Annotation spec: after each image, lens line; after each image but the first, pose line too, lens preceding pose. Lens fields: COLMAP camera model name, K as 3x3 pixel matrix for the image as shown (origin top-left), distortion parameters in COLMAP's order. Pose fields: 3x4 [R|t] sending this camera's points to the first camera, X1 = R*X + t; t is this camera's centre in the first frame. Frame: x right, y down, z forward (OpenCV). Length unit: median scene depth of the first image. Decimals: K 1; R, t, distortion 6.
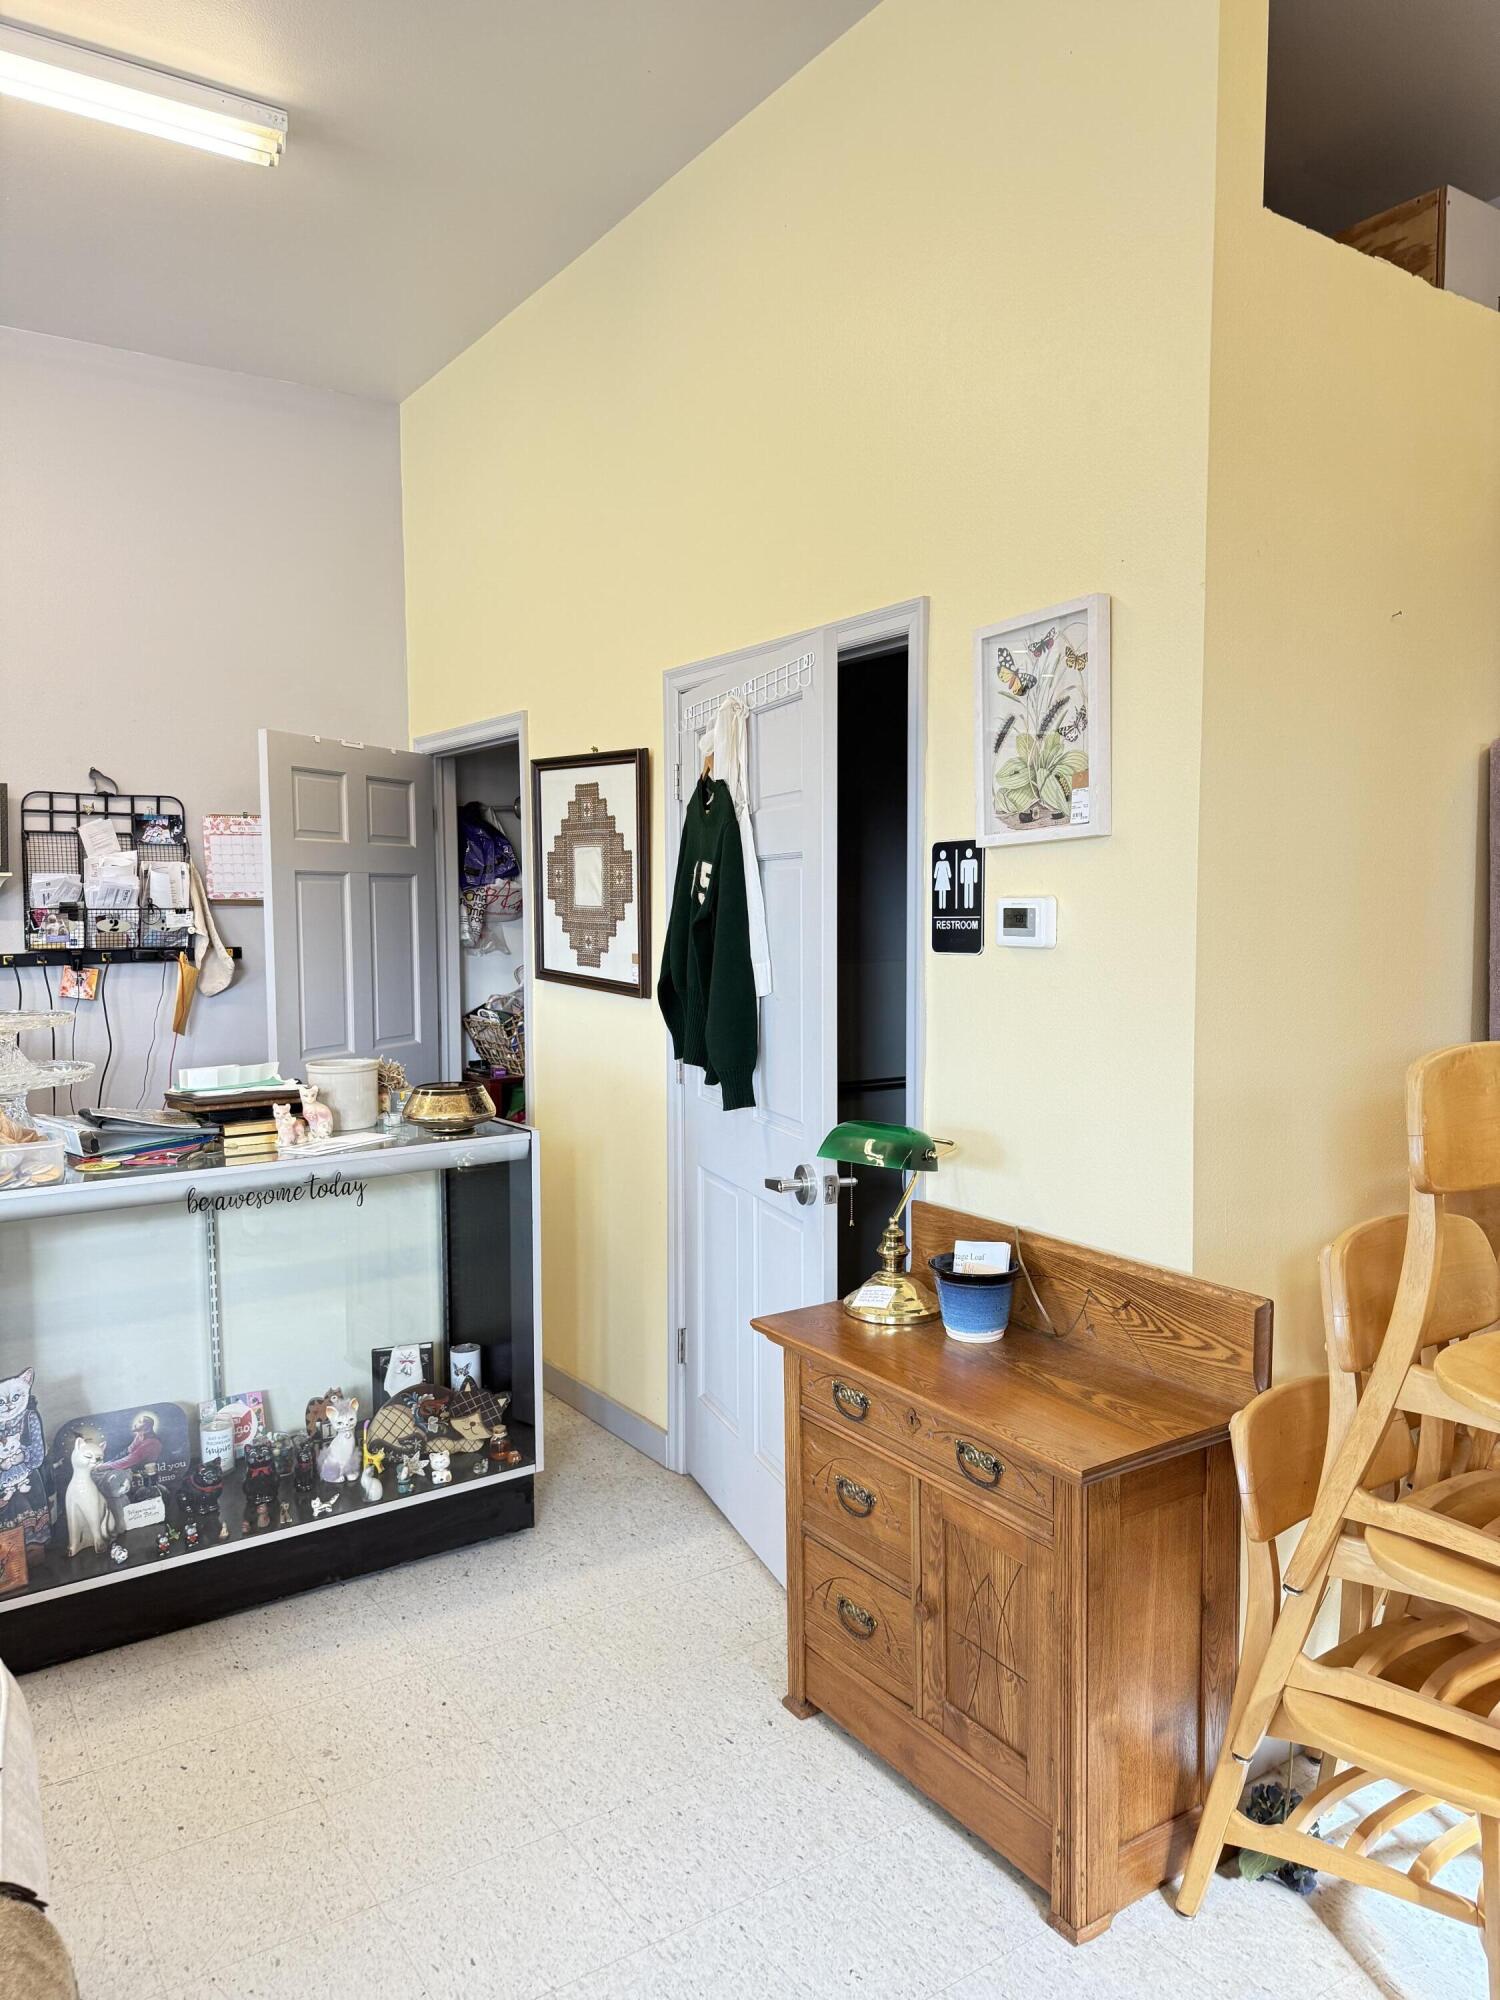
lens RADIAL K [[1391.7, 0, 750.0], [0, 1391.7, 1000.0], [0, 0, 1]] dist [0.001576, -0.003468]
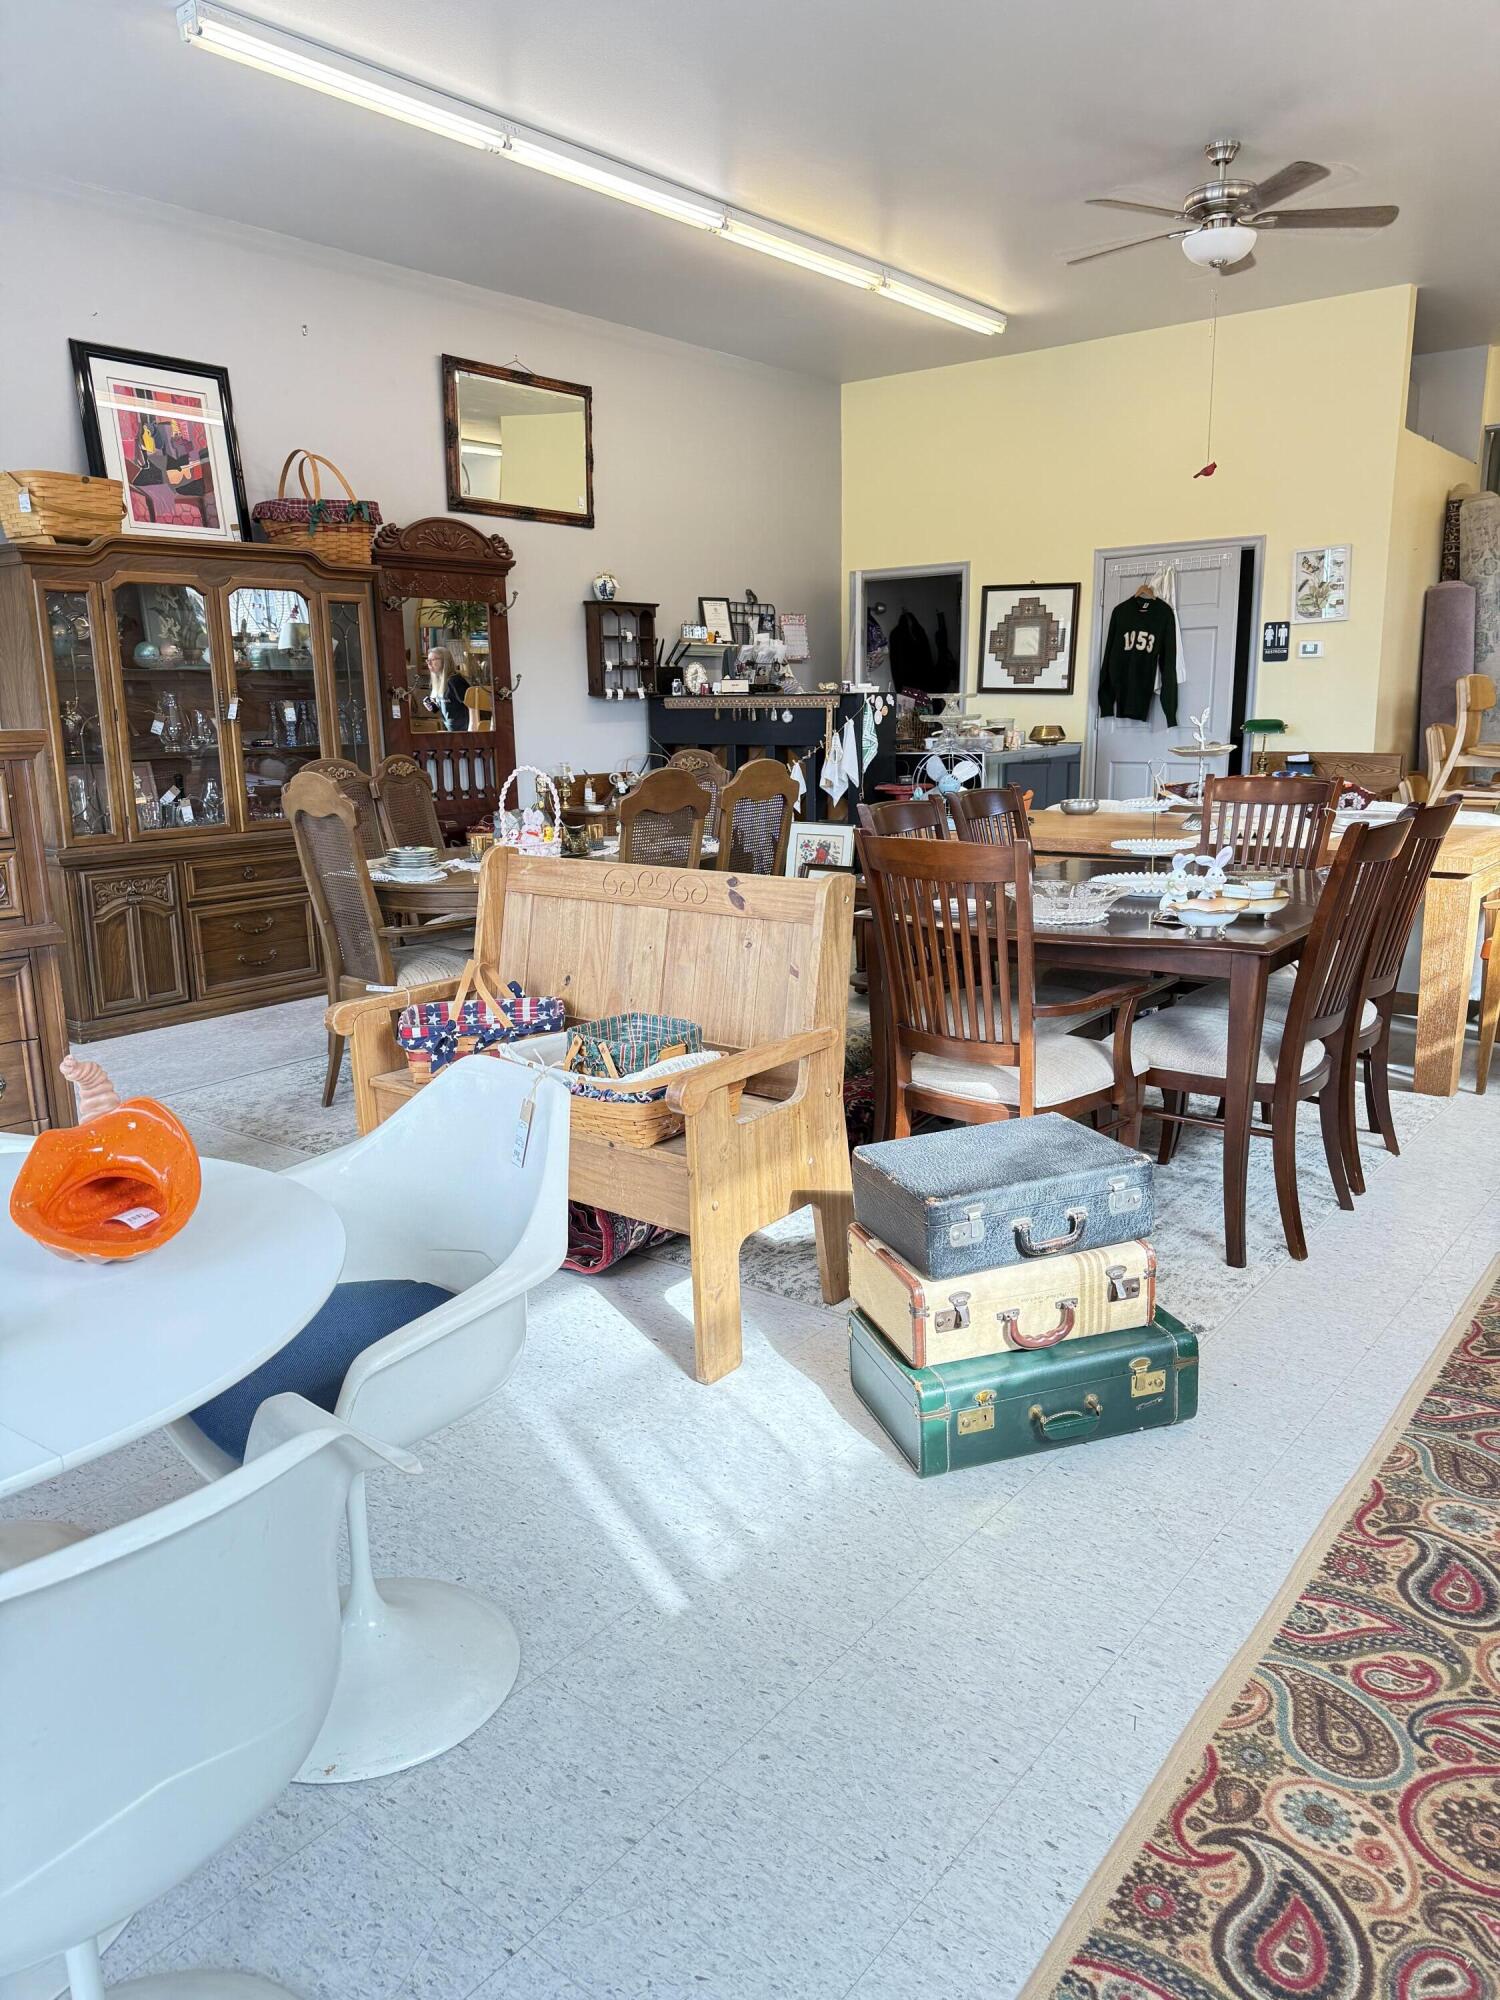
lens RADIAL K [[1391.7, 0, 750.0], [0, 1391.7, 1000.0], [0, 0, 1]] dist [0.001576, -0.003468]
pose [[0.953394, -0.089769, 0.288065, -1.372031], [0.046282, 0.986928, 0.154376, 0.125321], [-0.298157, -0.133848, 0.945086, -1.156361]]
